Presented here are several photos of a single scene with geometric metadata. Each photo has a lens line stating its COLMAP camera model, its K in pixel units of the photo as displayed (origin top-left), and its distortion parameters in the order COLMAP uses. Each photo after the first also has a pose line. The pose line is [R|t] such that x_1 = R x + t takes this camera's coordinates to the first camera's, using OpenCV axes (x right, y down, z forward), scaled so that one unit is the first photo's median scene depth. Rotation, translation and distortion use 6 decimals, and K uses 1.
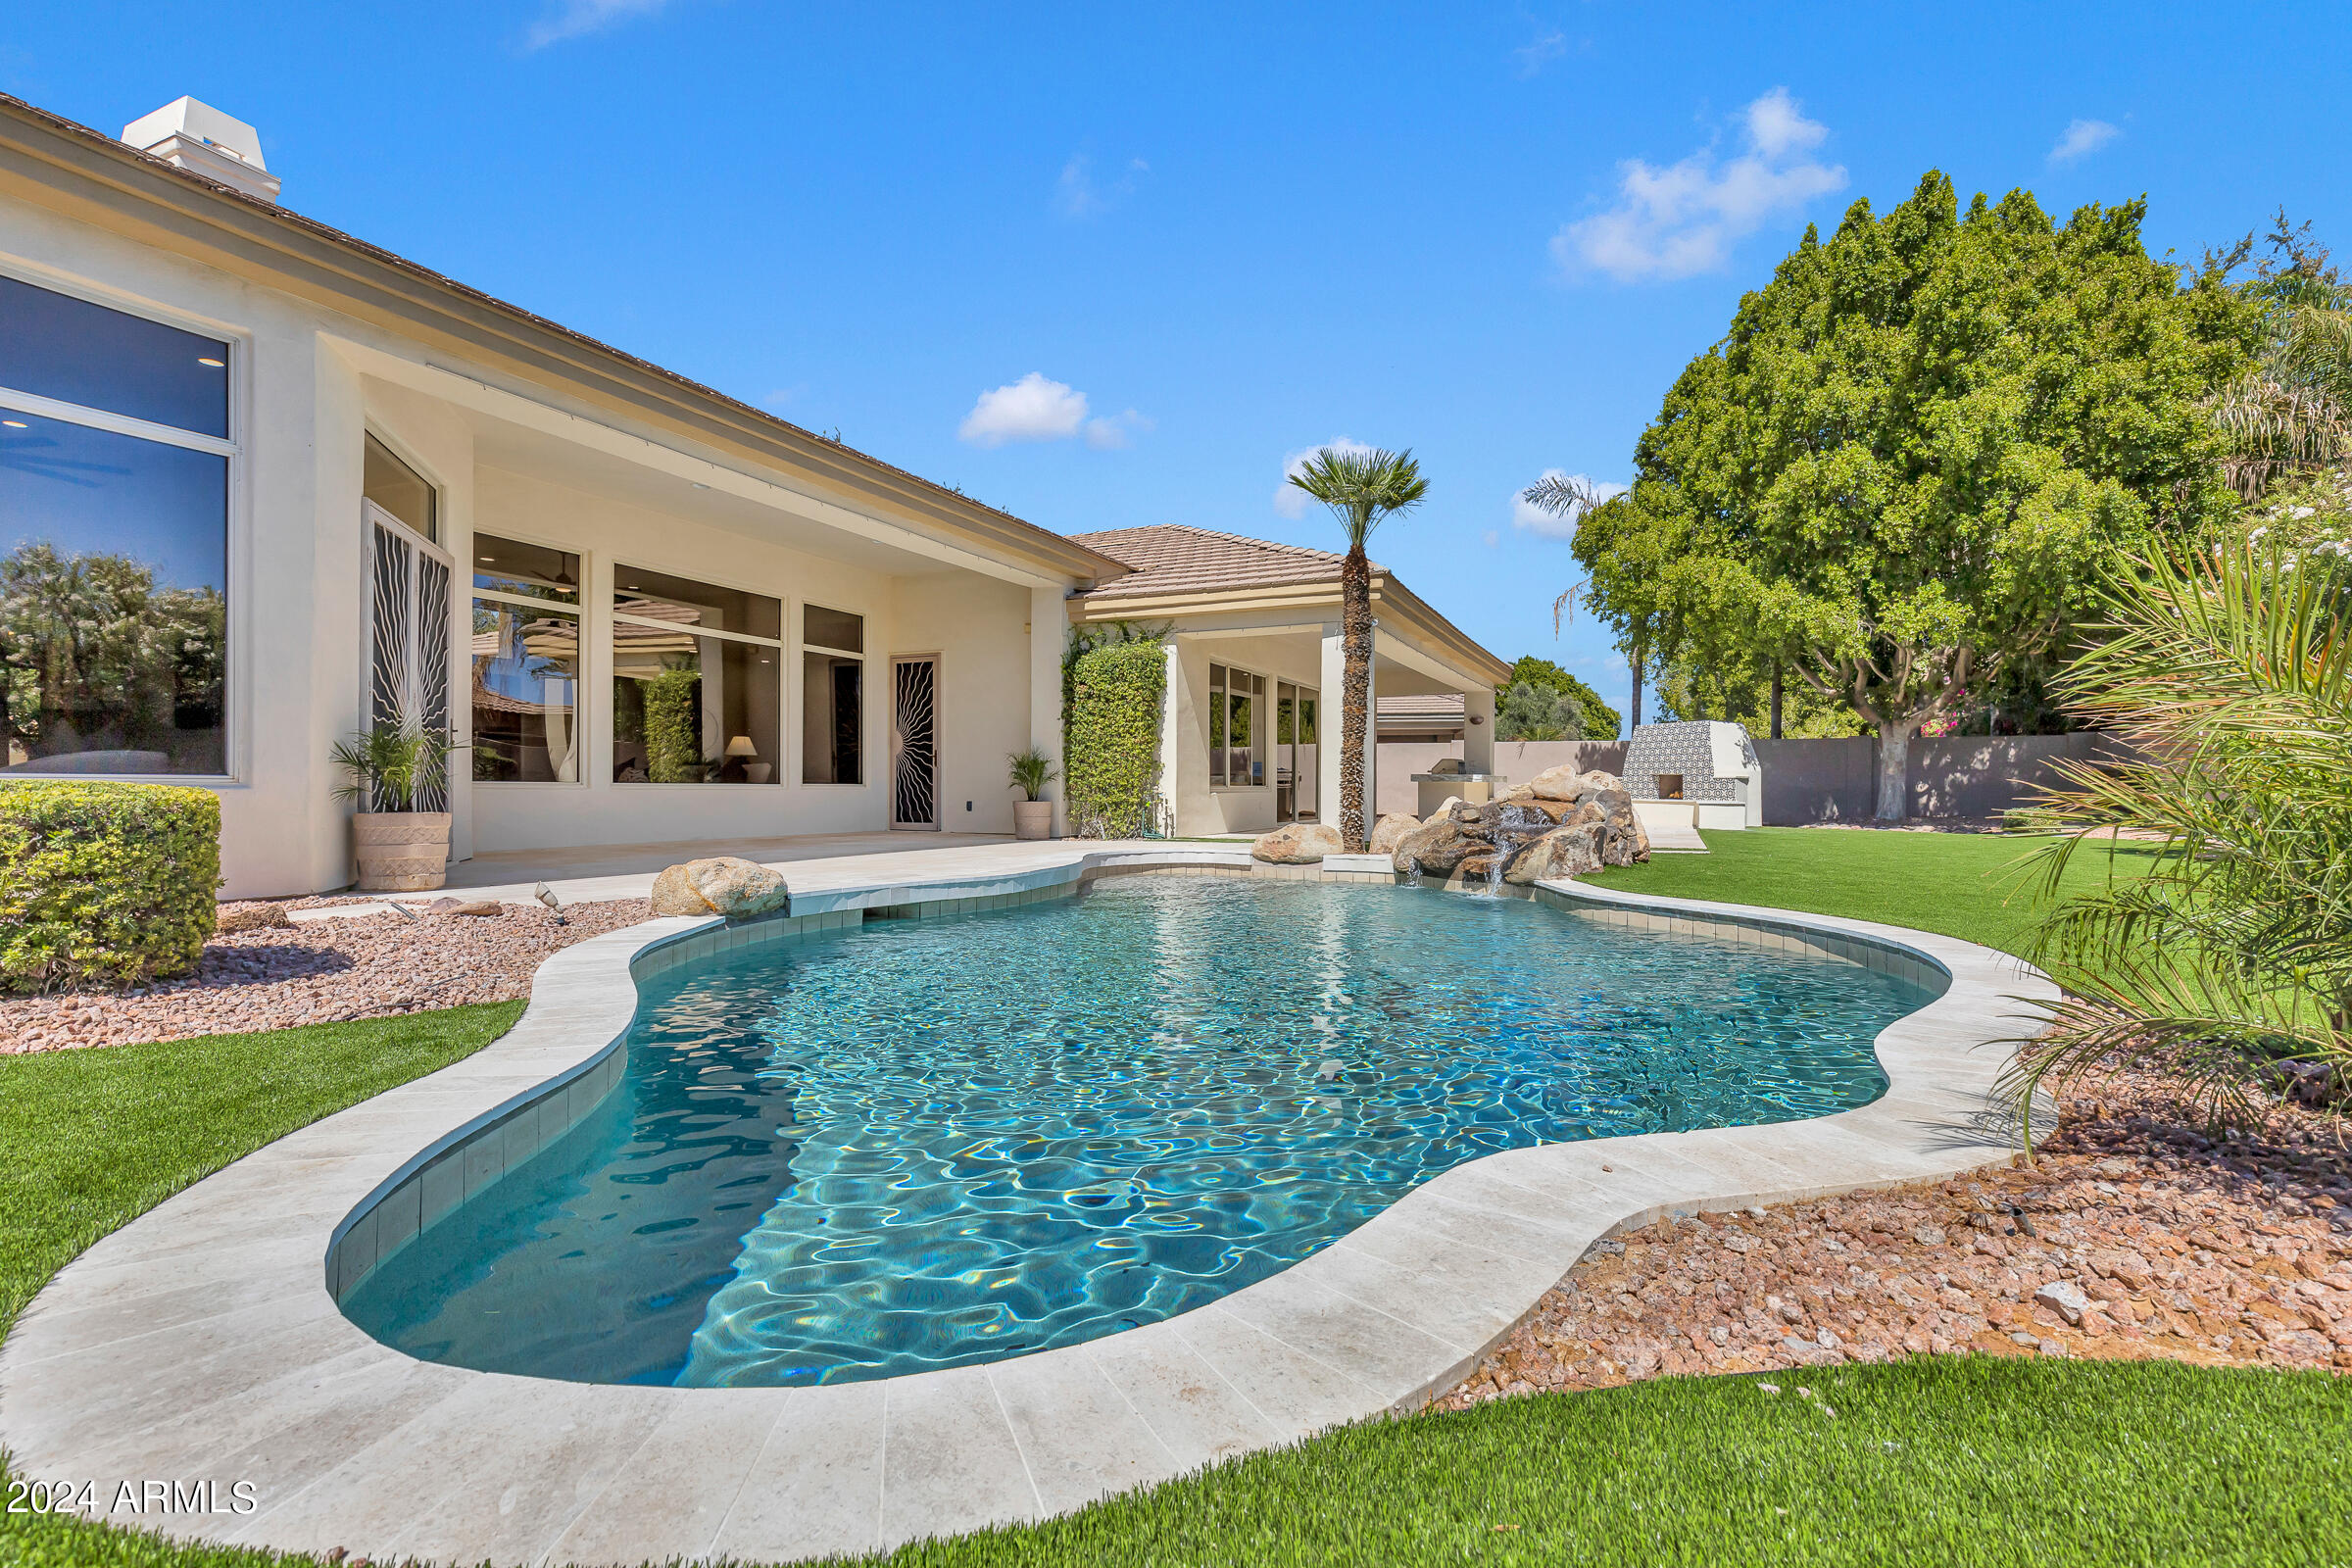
lens RADIAL K [[1023.7, 0, 1181.7], [0, 1023.7, 808.7], [0, 0, 1]] dist [0.000333, -0.000109]
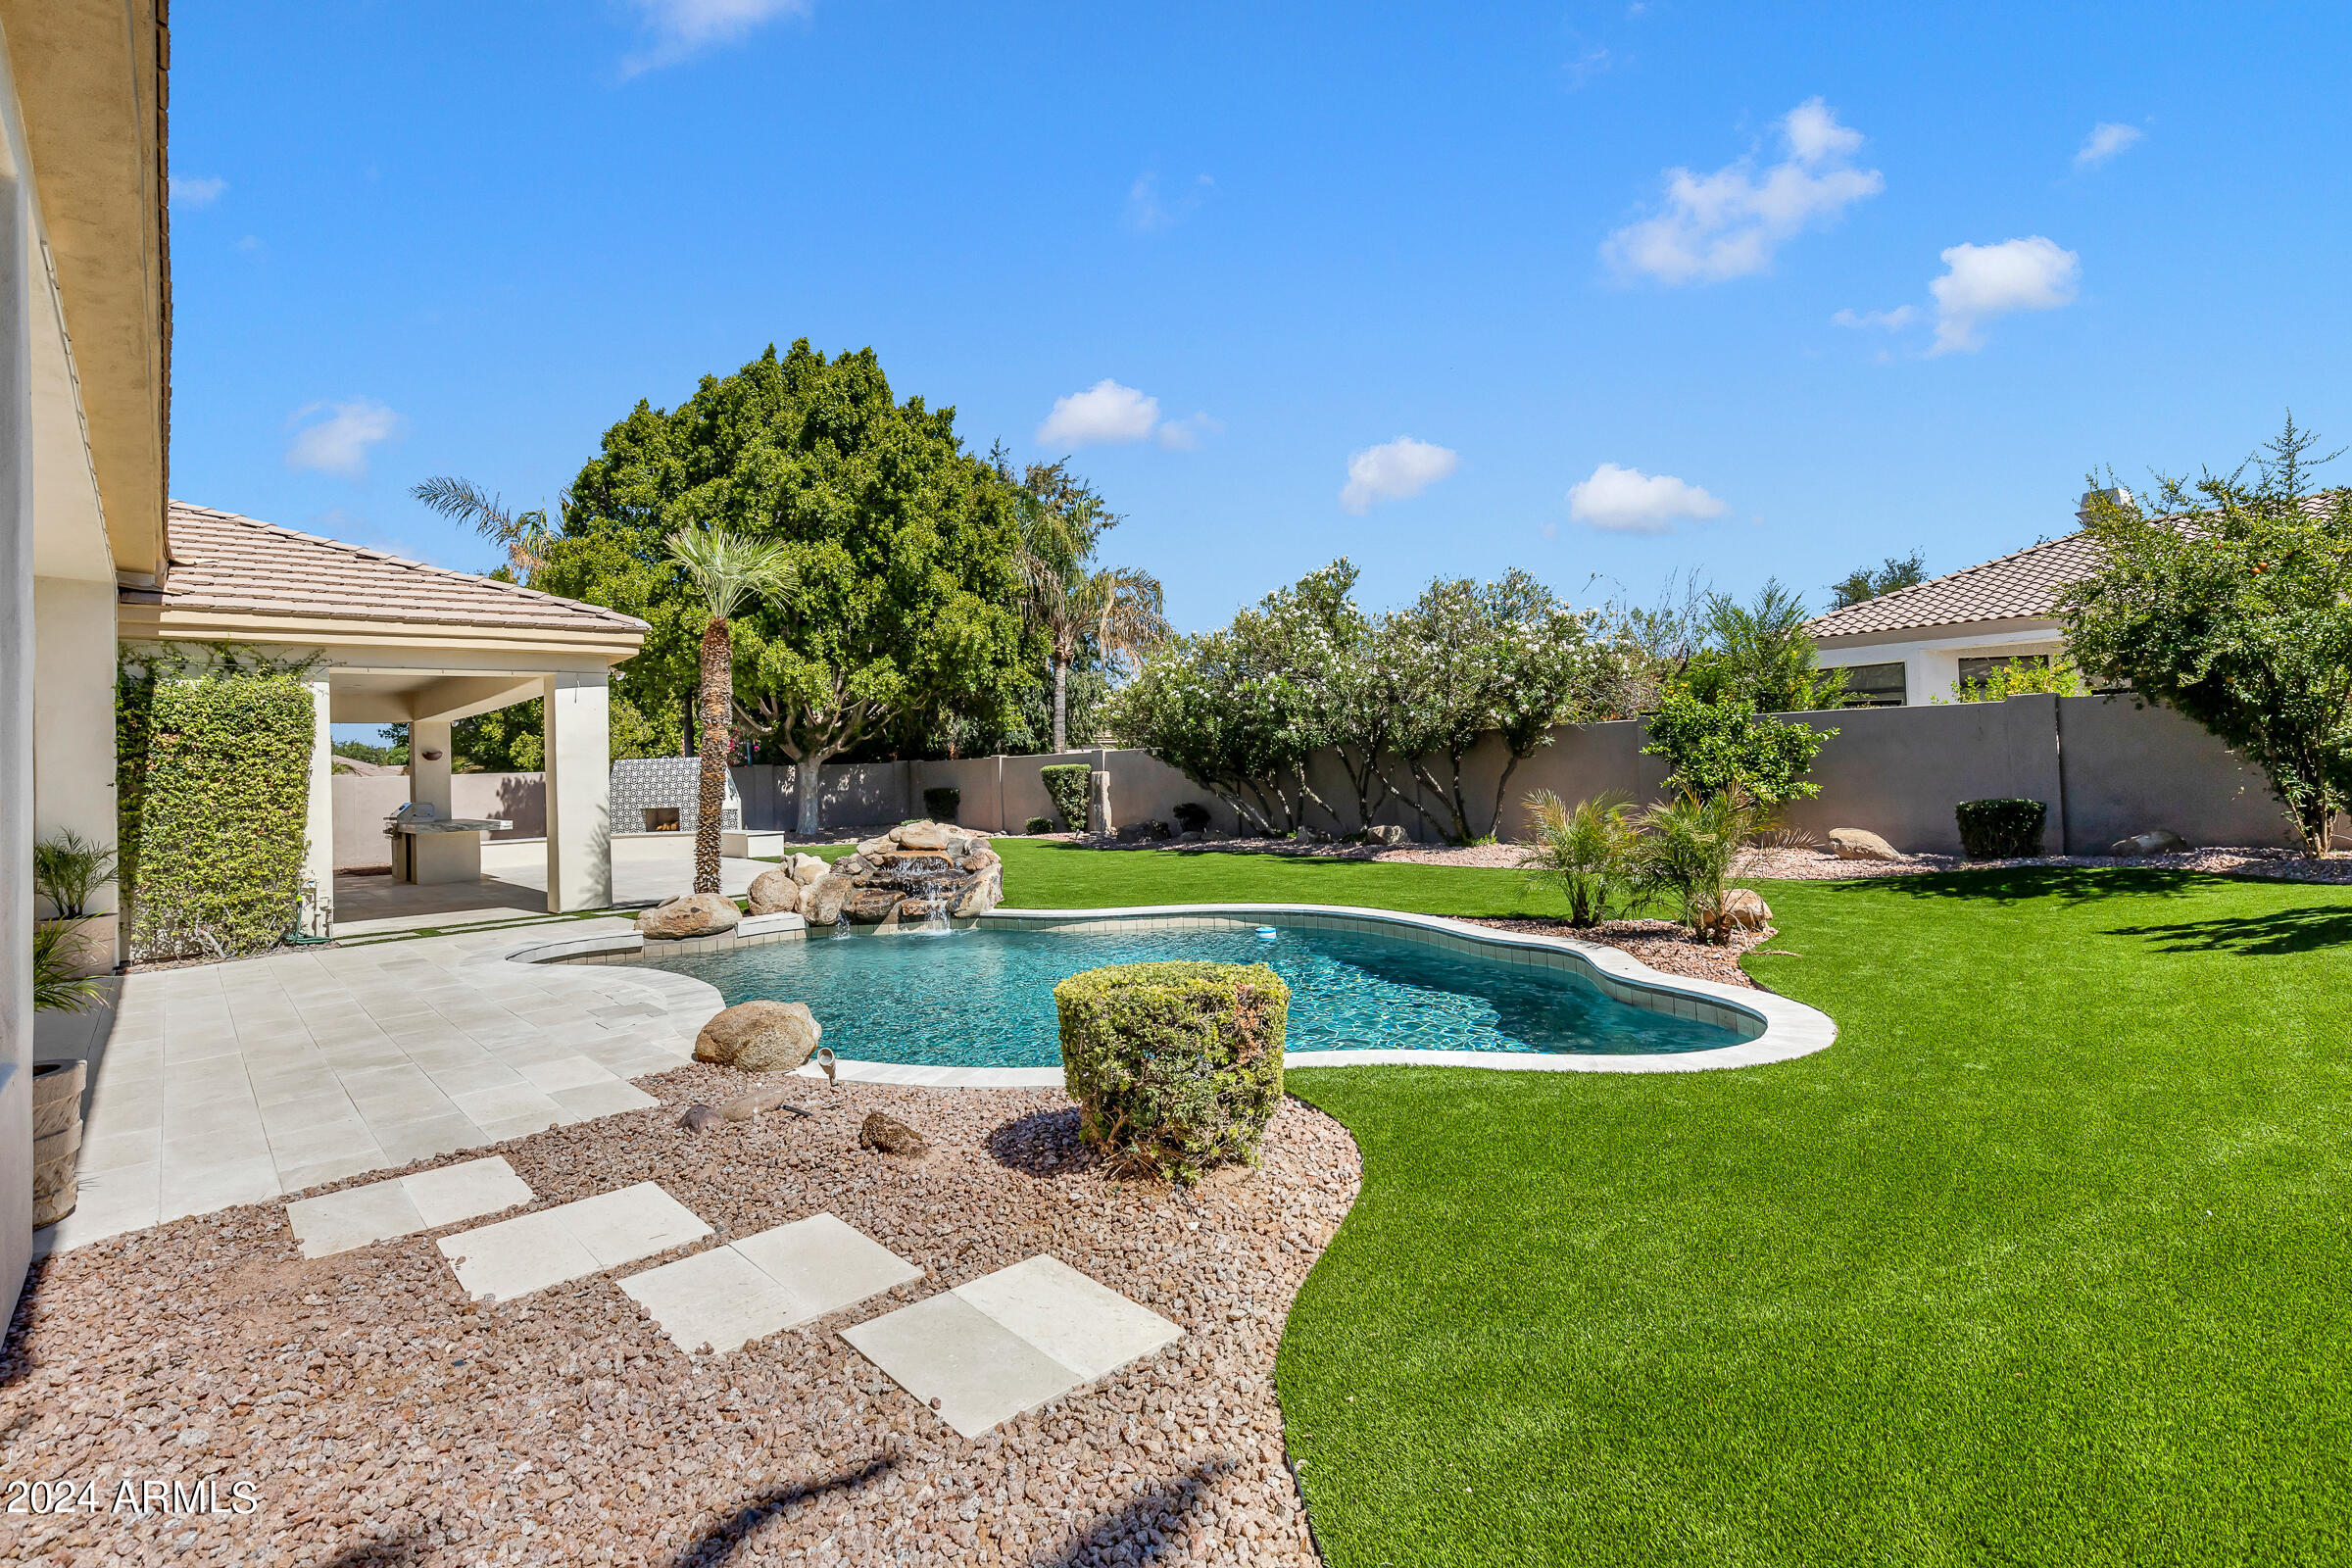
lens RADIAL K [[1076.3, 0, 1176.0], [0, 1076.3, 784.0], [0, 0, 1]] dist [0.000109, -0.000085]
pose [[0.417362, -0.031430, 0.908197, -0.413588], [0.061917, 0.998063, 0.006086, -0.045657], [-0.906629, 0.053692, 0.418499, 0.092192]]
